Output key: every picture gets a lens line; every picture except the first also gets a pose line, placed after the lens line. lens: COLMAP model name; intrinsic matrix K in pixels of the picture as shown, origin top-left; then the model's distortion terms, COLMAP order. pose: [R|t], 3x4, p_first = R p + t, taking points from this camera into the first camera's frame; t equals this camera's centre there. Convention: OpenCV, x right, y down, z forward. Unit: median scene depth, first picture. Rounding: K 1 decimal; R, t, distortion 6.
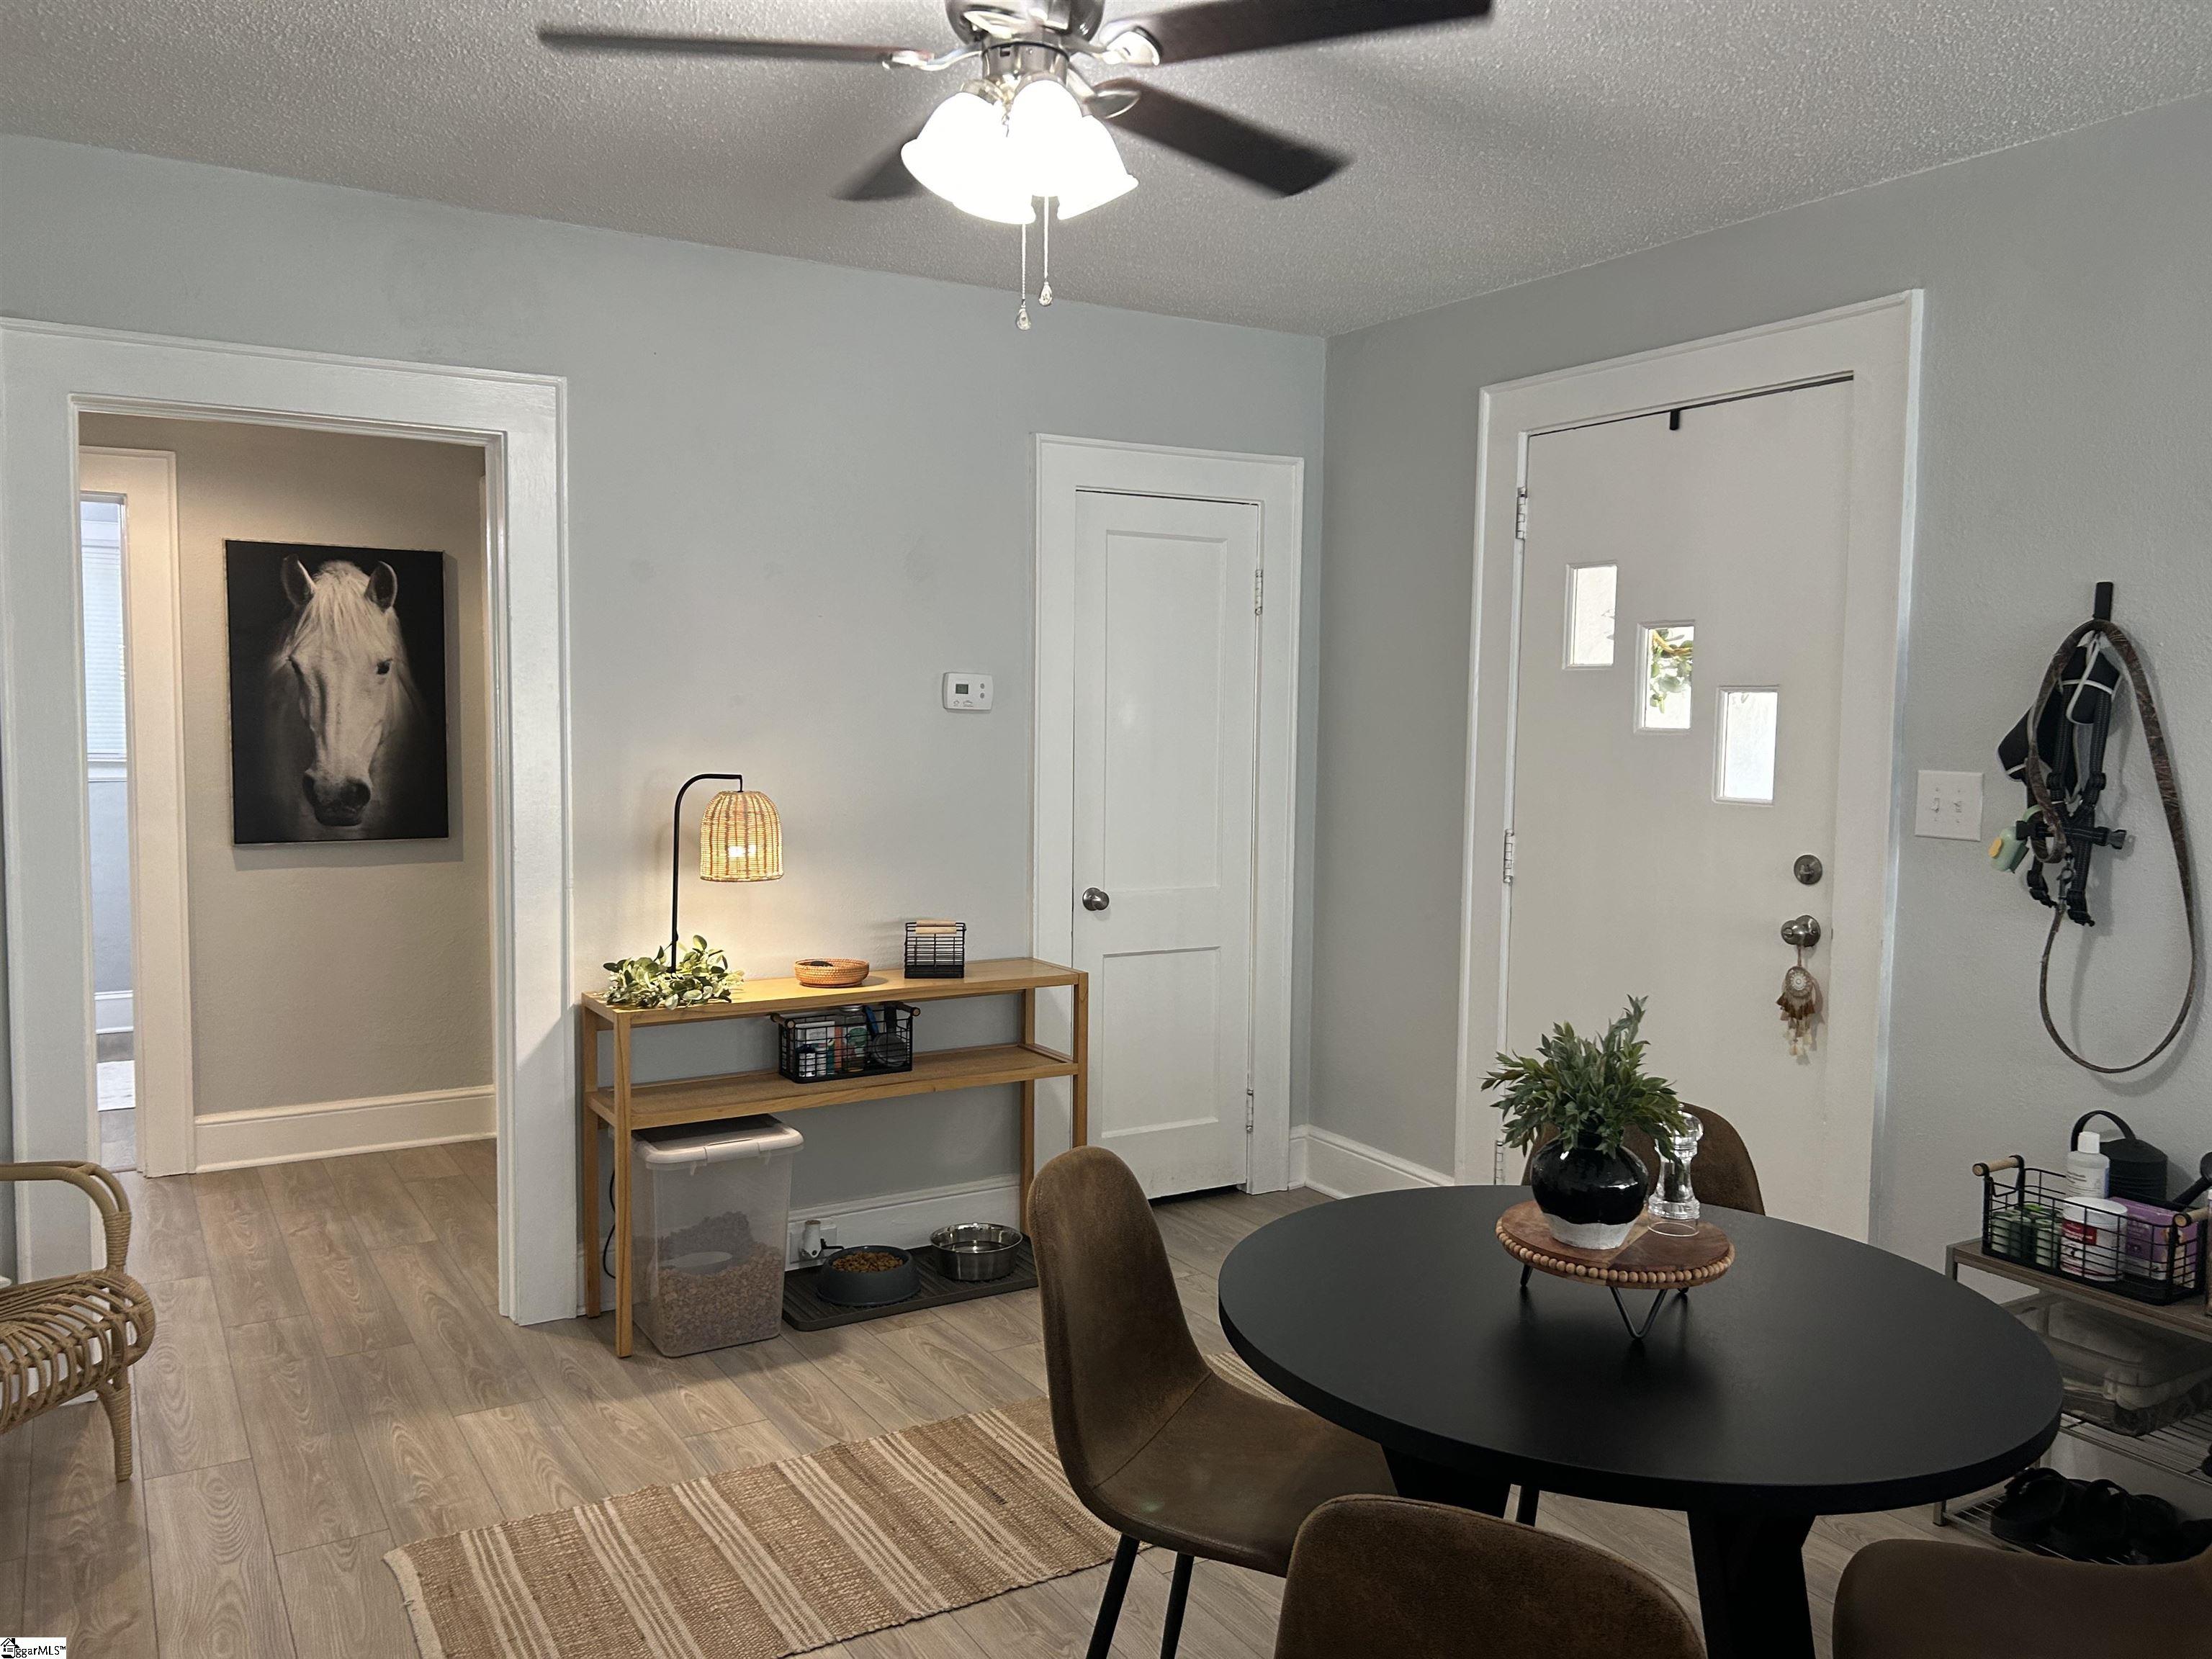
lens RADIAL K [[1698.9, 0, 1085.0], [0, 1698.9, 840.2], [0, 0, 1]] dist [0.024694, -0.004217]
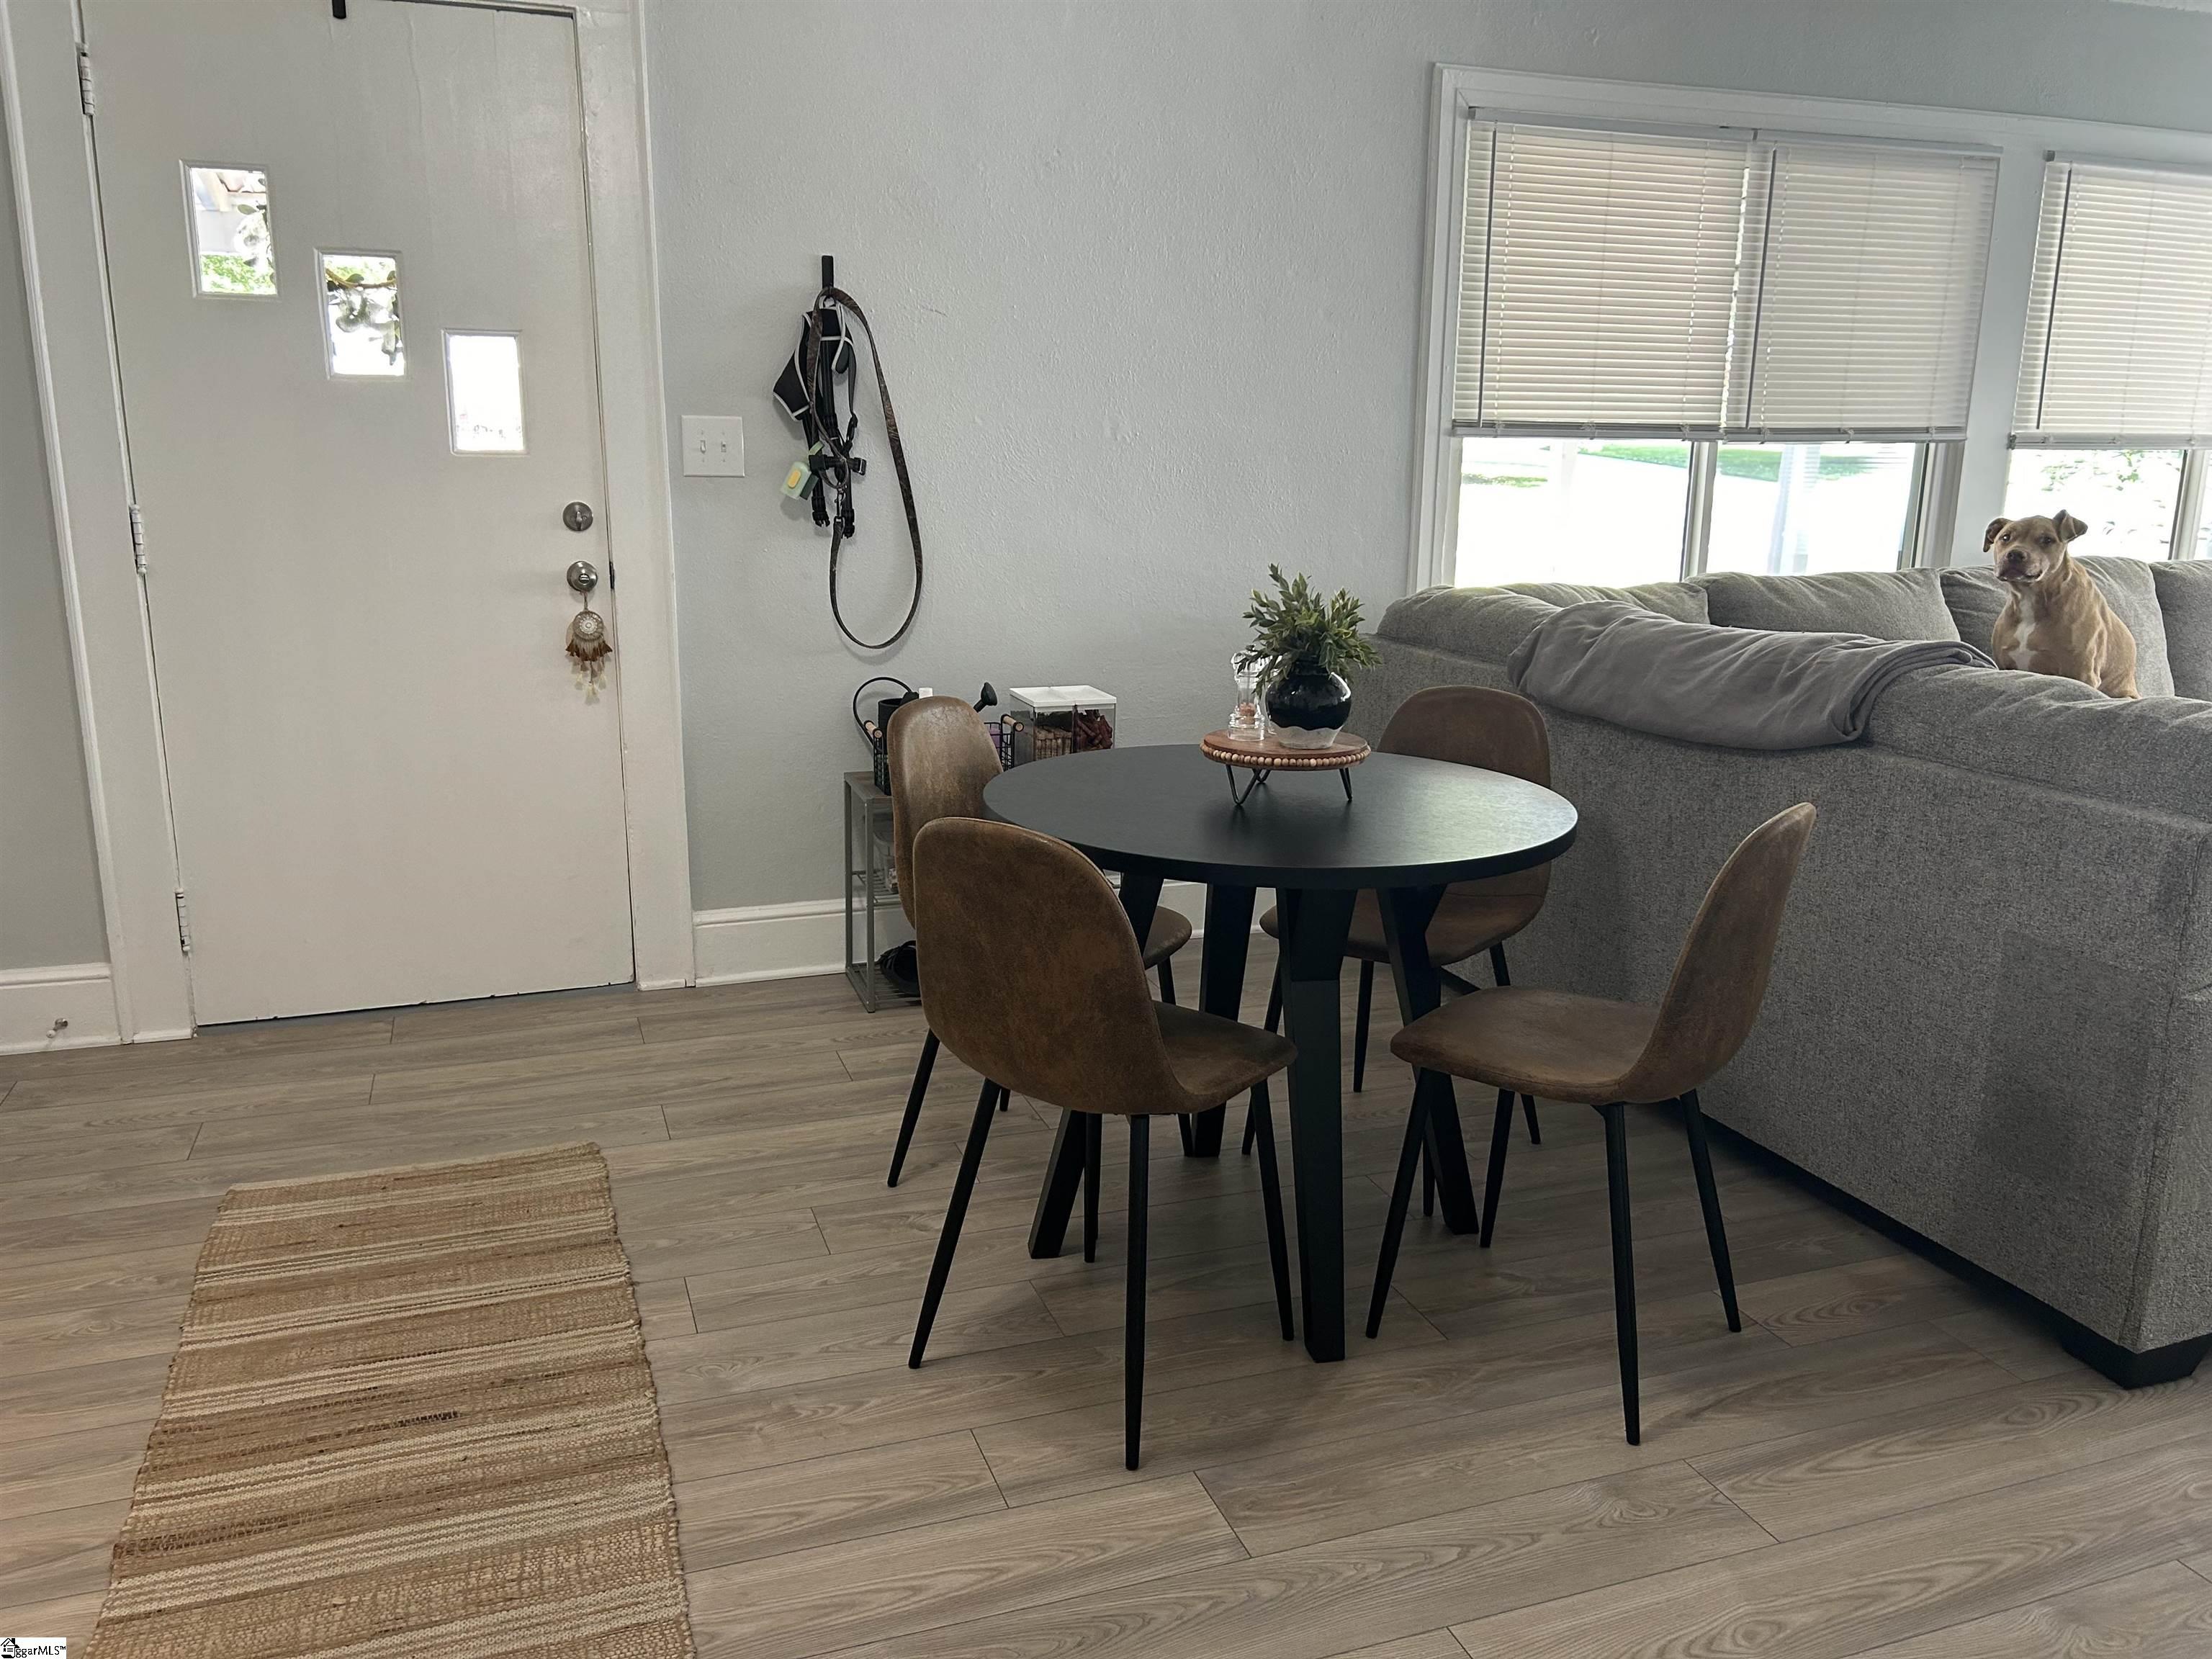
lens RADIAL K [[1698.9, 0, 1085.0], [0, 1698.9, 840.2], [0, 0, 1]] dist [0.024694, -0.004217]
pose [[0.175245, -0.227481, 0.957884, -0.562915], [0.076876, 0.973131, 0.217038, 0.007429], [-0.981519, 0.035604, 0.188025, 0.506673]]
